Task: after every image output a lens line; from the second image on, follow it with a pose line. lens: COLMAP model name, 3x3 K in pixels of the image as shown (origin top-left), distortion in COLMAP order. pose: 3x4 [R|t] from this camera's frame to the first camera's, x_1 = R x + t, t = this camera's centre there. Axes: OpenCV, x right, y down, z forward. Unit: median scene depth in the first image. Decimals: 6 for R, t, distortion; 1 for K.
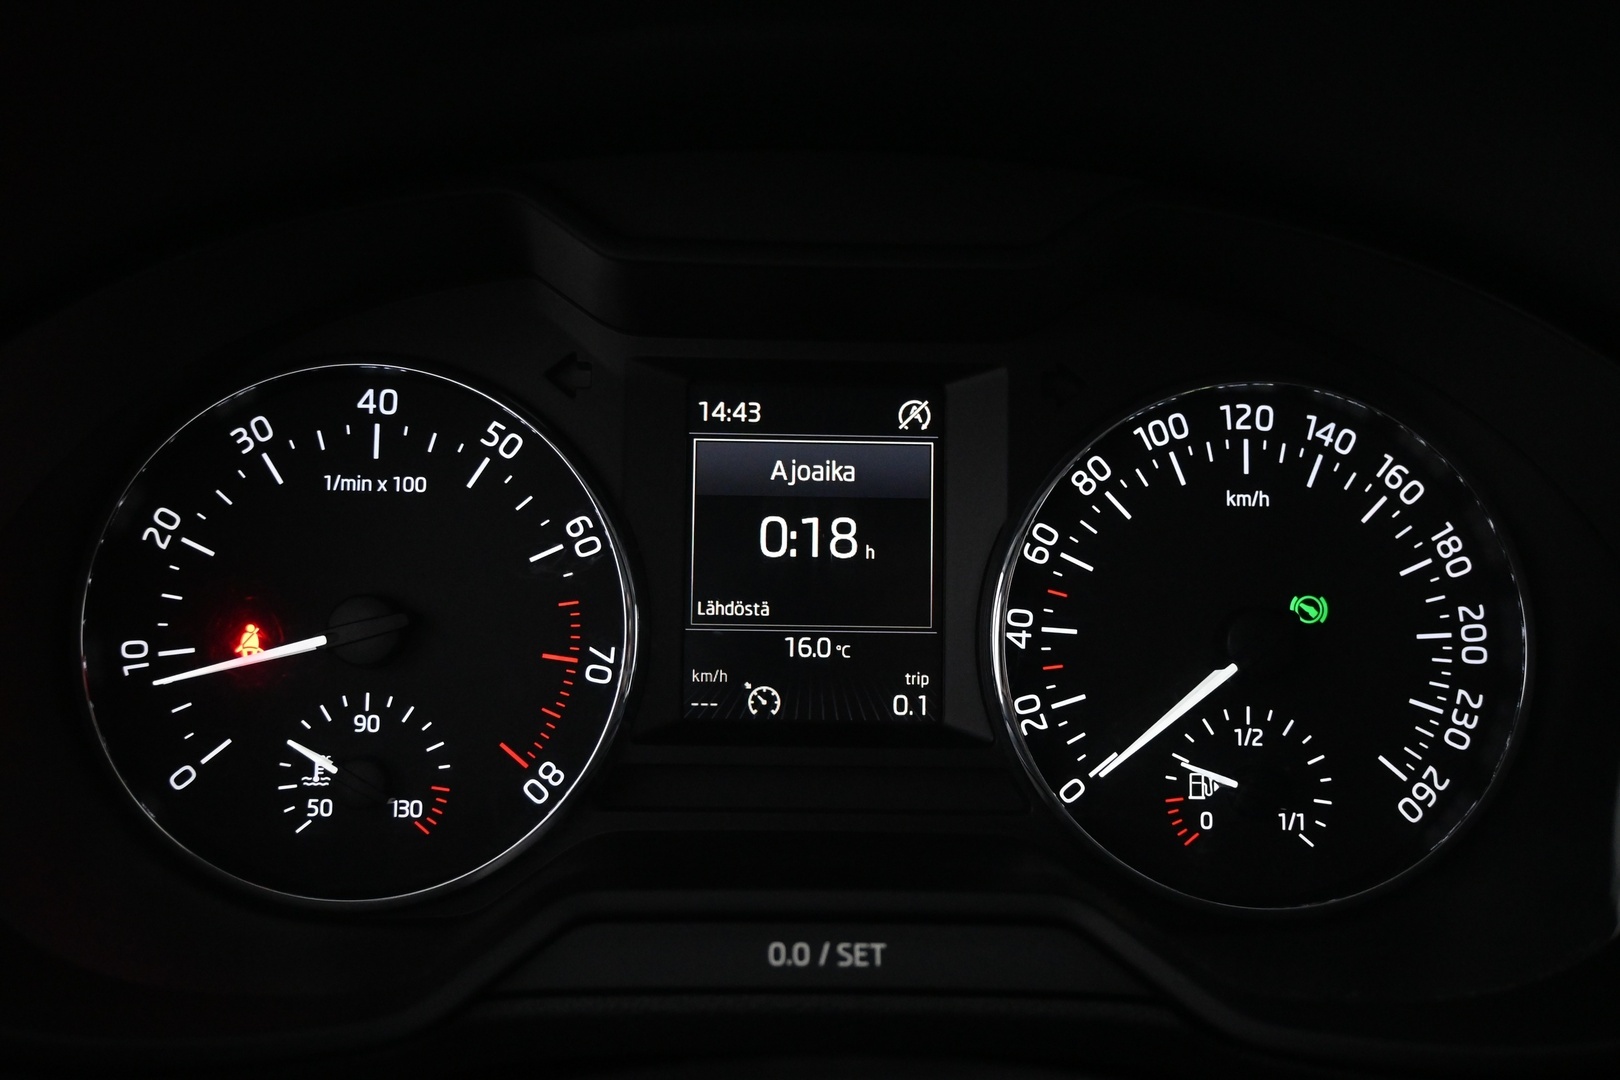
lens RADIAL K [[1551.0, 0, 813.2], [0, 1551.0, 576.3], [0, 0, 1]] dist [0.018074, 0.000000]
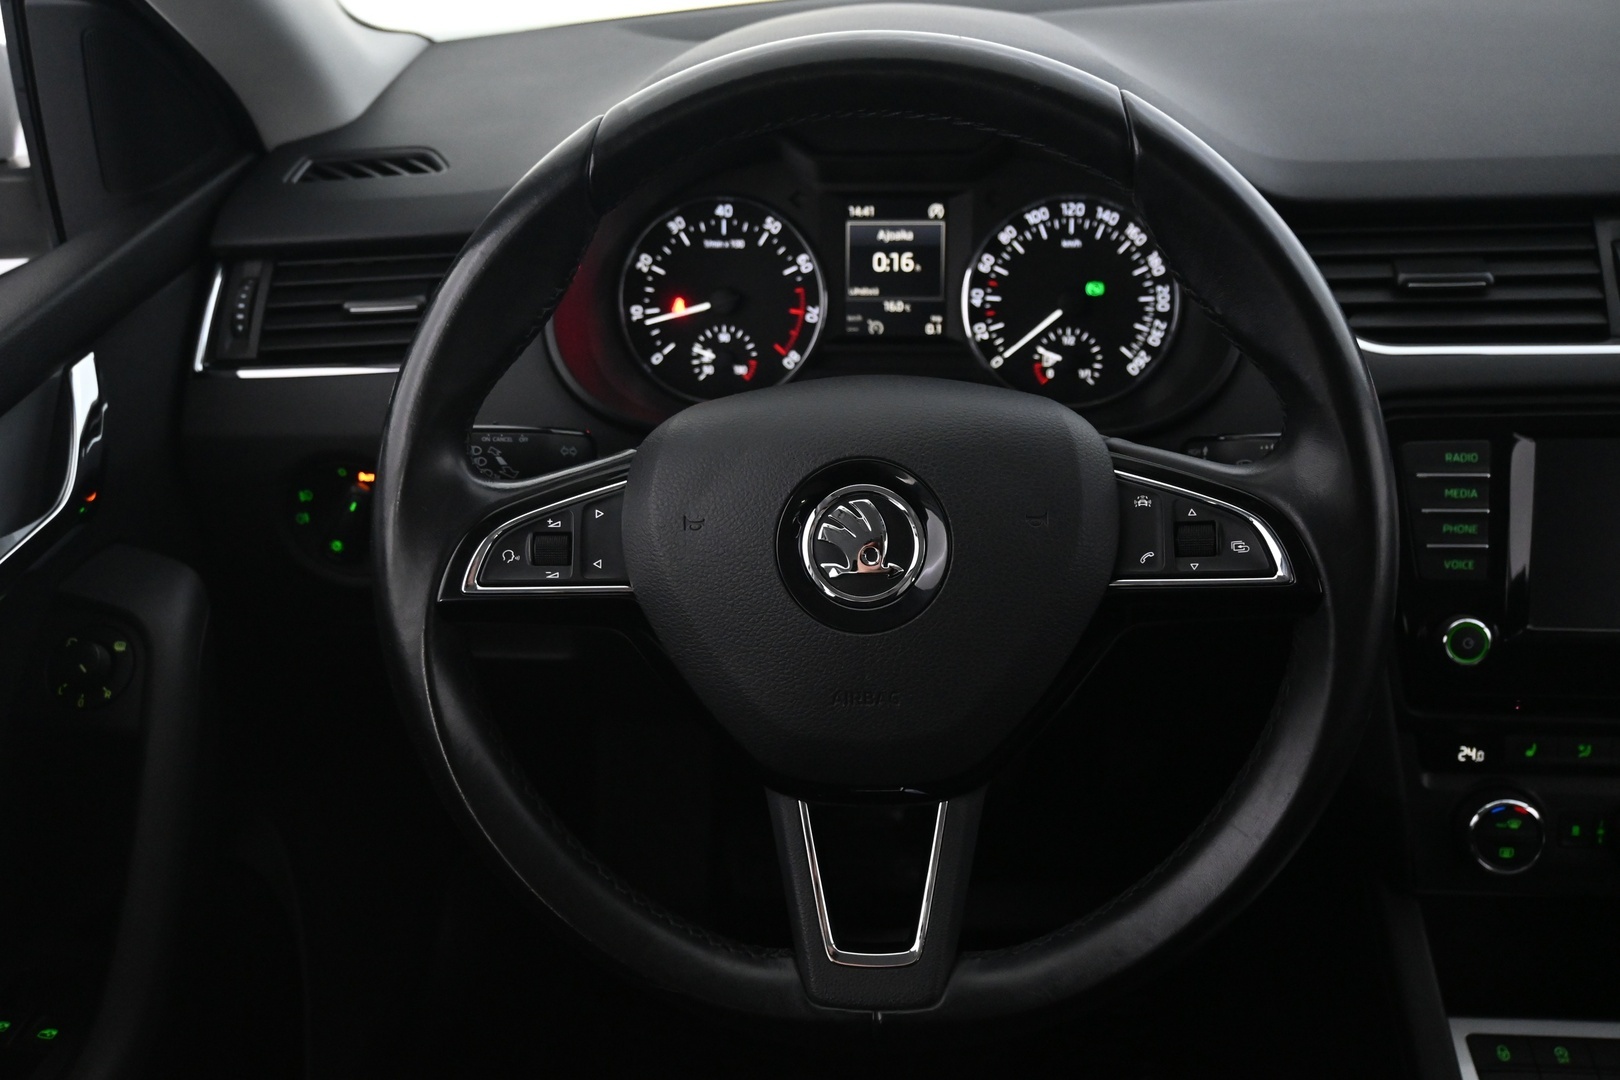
lens RADIAL K [[1436.3, 0, 803.1], [0, 1436.3, 536.9], [0, 0, 1]] dist [-0.003220, 0.001353]
pose [[0.992239, 0.008599, -0.124047, 0.145581], [0.016278, 0.980038, 0.198144, -0.052756], [0.123274, -0.198626, 0.972292, -1.379422]]
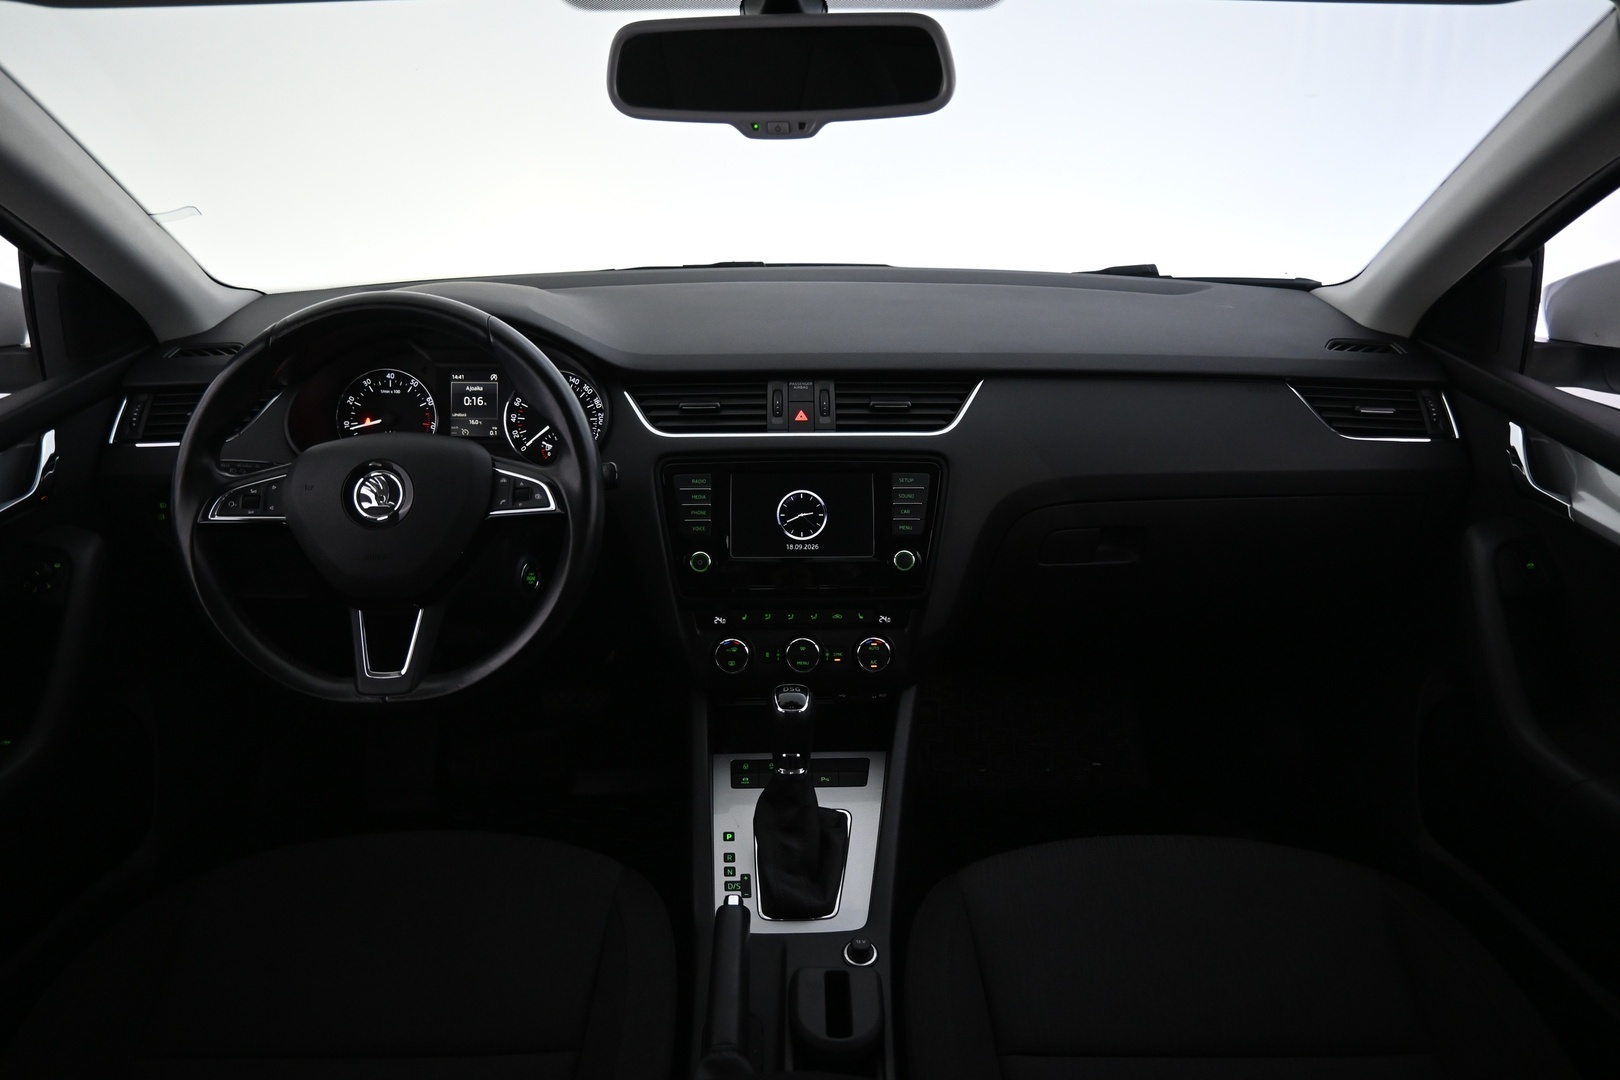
lens RADIAL K [[1102.6, 0, 810.2], [0, 1102.6, 539.0], [0, 0, 1]] dist [0.003825, -0.006492]
pose [[0.999898, -0.006921, -0.012499, 1.184912], [0.007841, 0.997141, 0.075159, 0.169379], [0.011943, -0.075250, 0.997093, -2.751870]]
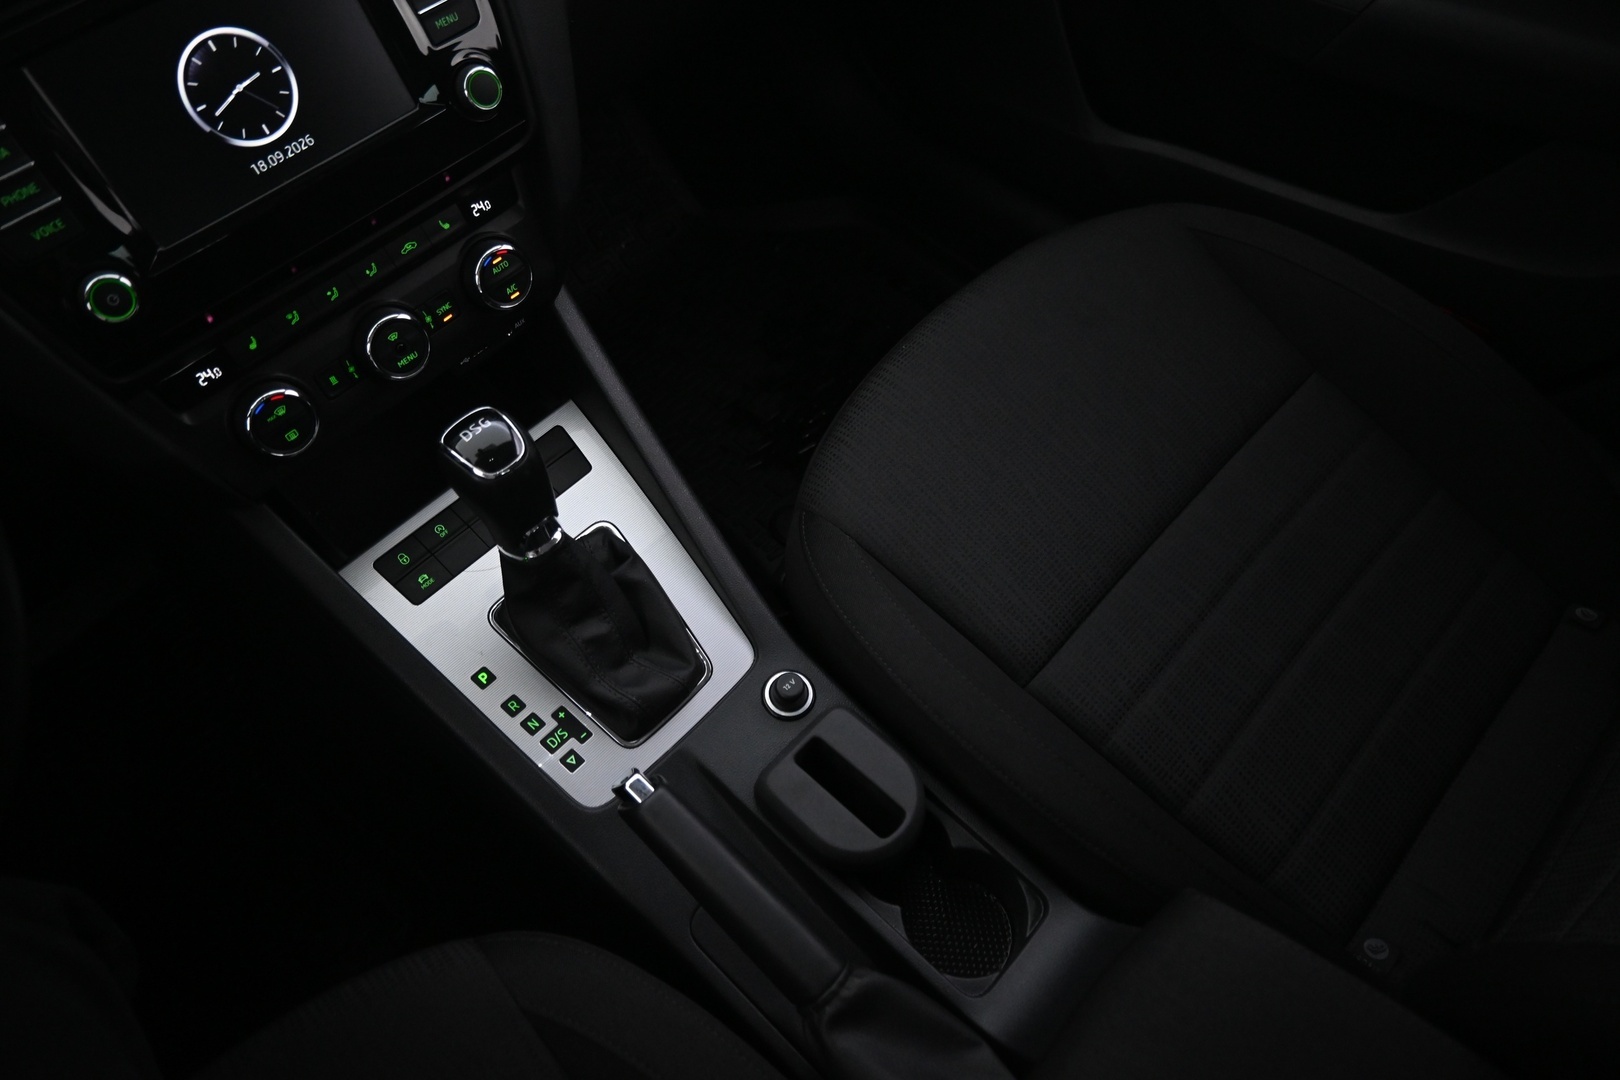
lens RADIAL K [[1102.6, 0, 802.1], [0, 1102.6, 536.1], [0, 0, 1]] dist [0.003825, -0.006492]
pose [[0.699841, -0.604990, 0.379749, 0.698280], [0.251213, 0.706139, 0.662012, -0.031487], [-0.668666, -0.367906, 0.646166, -1.085162]]
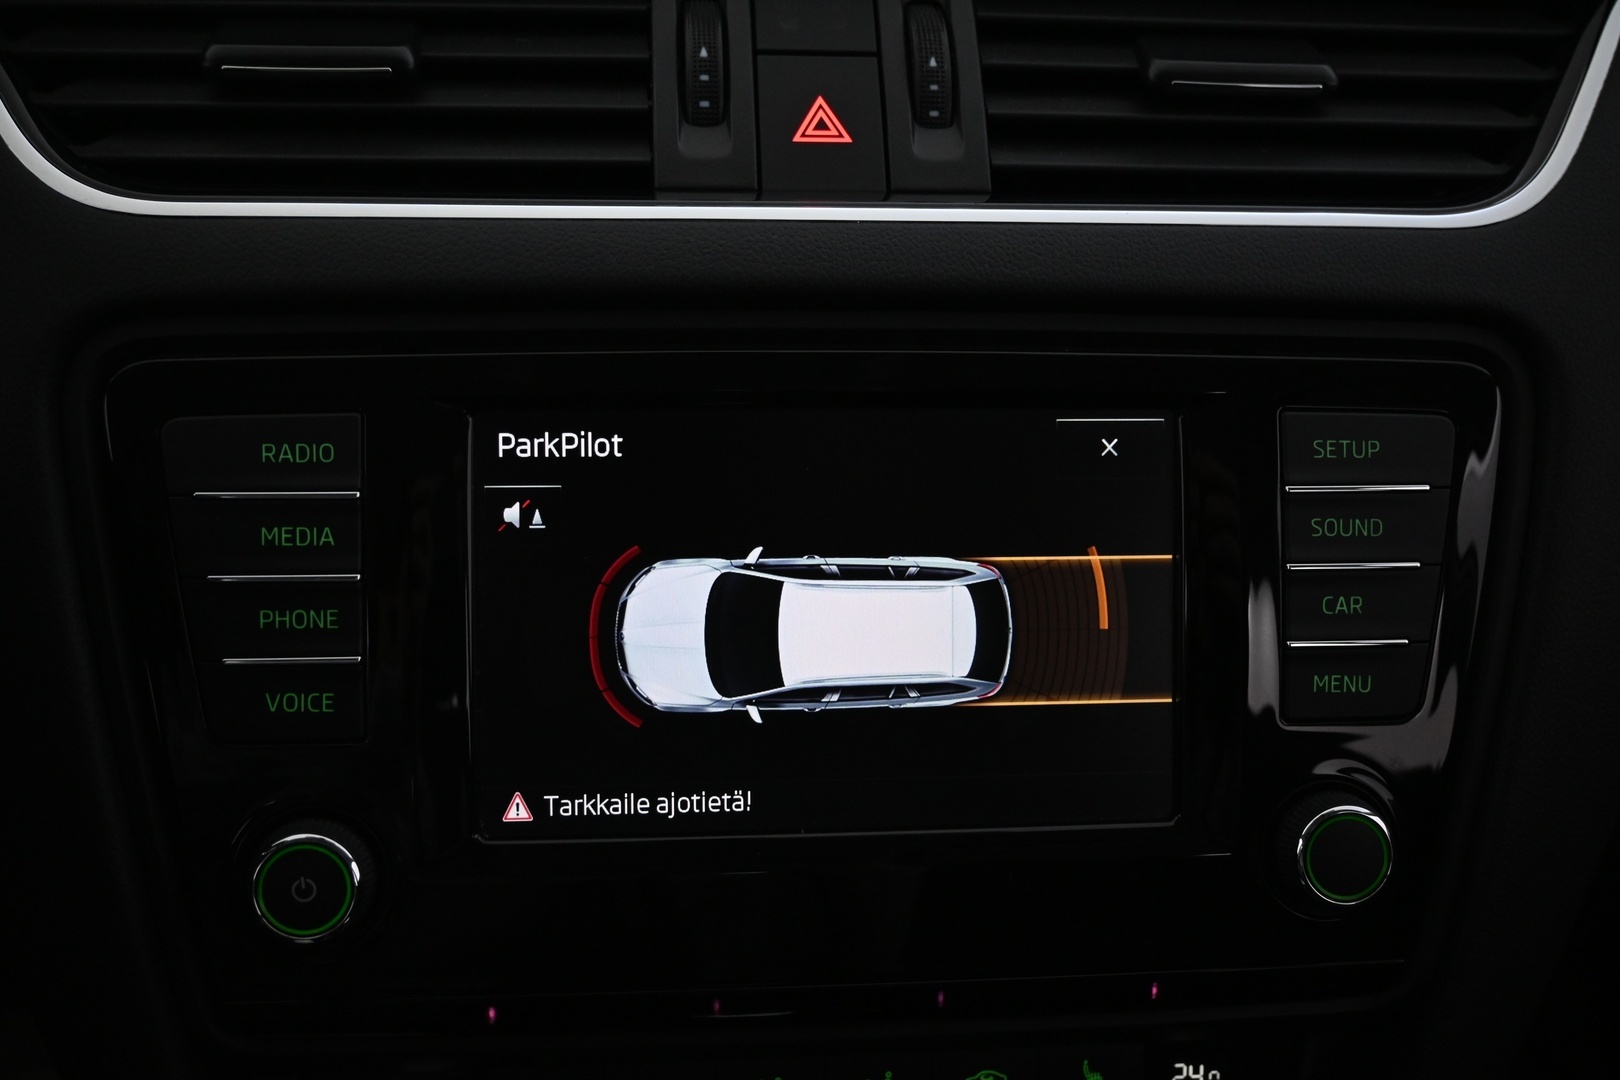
lens RADIAL K [[1551.0, 0, 799.5], [0, 1551.0, 537.0], [0, 0, 1]] dist [0.018074, 0.000000]
pose [[0.997148, -0.008130, 0.075038, 1.023819], [-0.003711, 0.987701, 0.156313, 0.150253], [-0.075386, -0.156146, 0.984853, -0.262204]]
